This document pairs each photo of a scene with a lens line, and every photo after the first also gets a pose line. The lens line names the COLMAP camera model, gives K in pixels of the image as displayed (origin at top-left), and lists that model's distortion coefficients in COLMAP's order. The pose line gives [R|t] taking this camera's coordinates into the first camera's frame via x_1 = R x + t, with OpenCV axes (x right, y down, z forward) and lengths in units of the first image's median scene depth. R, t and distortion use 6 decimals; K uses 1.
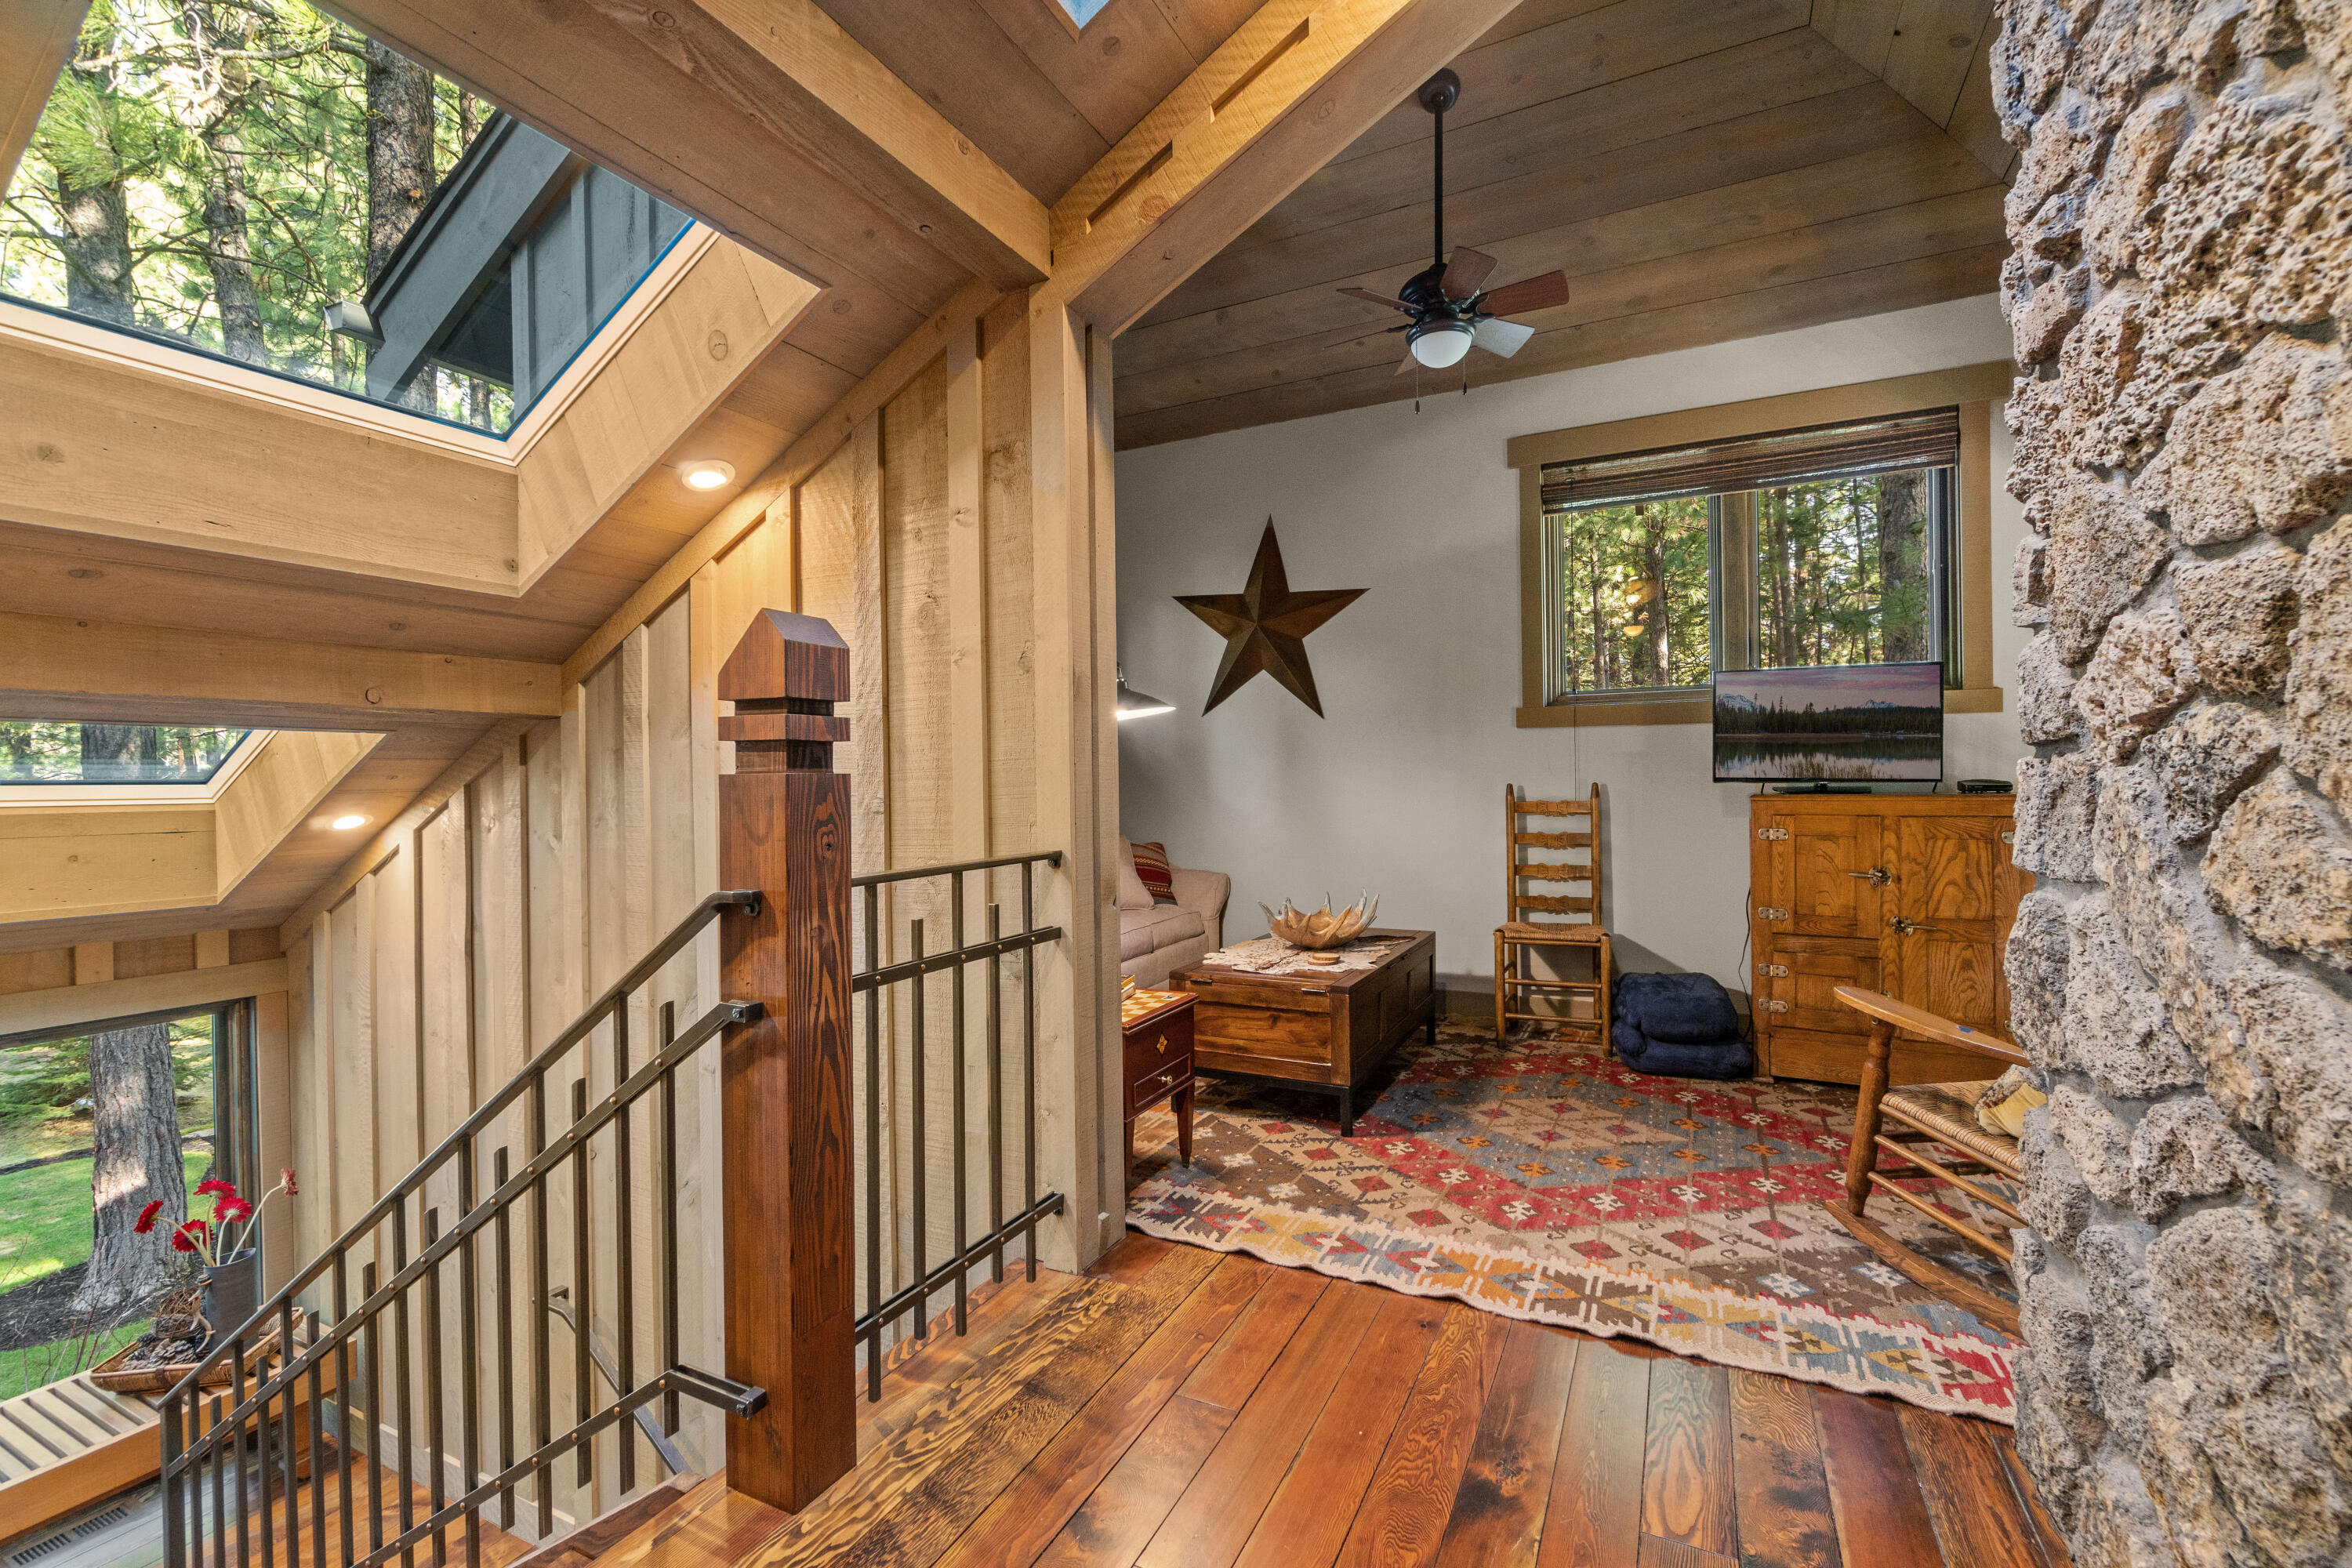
lens RADIAL K [[1009.6, 0, 1188.2], [0, 1009.6, 801.4], [0, 0, 1]] dist [-0.002955, 0.000107]
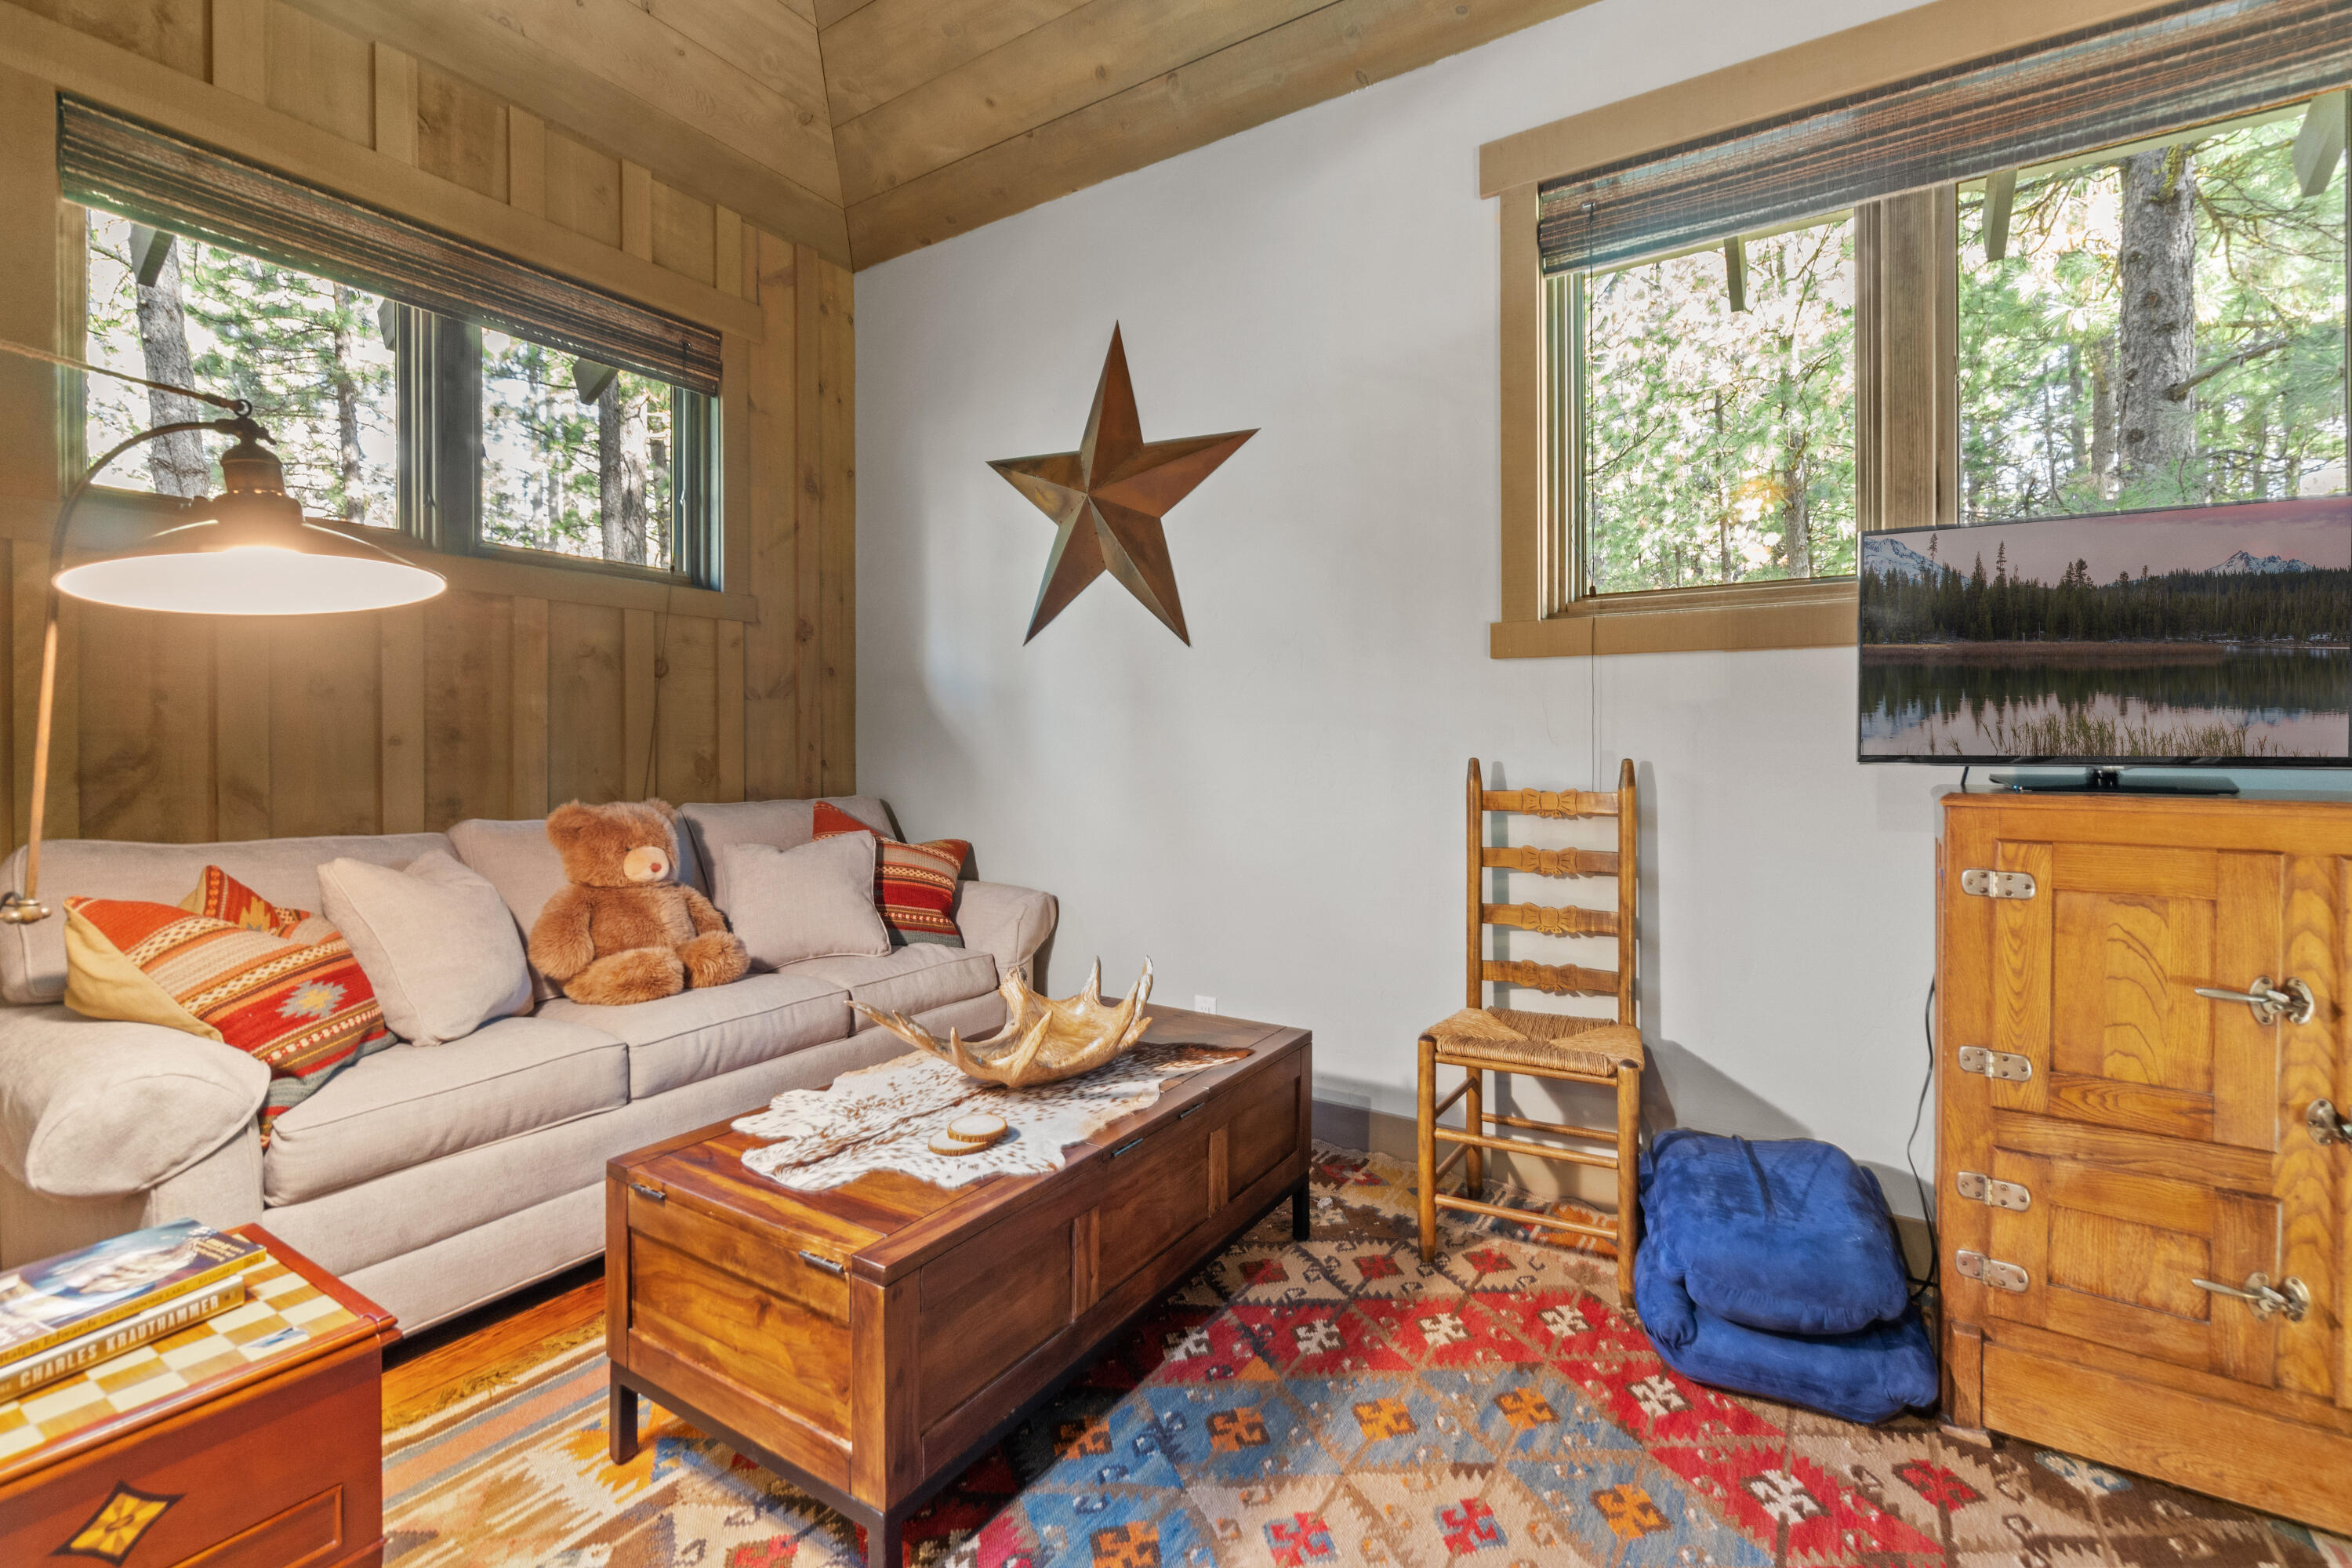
lens RADIAL K [[1027.3, 0, 1198.7], [0, 1027.3, 761.3], [0, 0, 1]] dist [-0.002979, -0.000052]
pose [[0.995224, 0.013183, -0.096727, 0.226296], [-0.013364, 0.999910, -0.001223, -0.013397], [0.096703, 0.002510, 0.995310, 0.428104]]
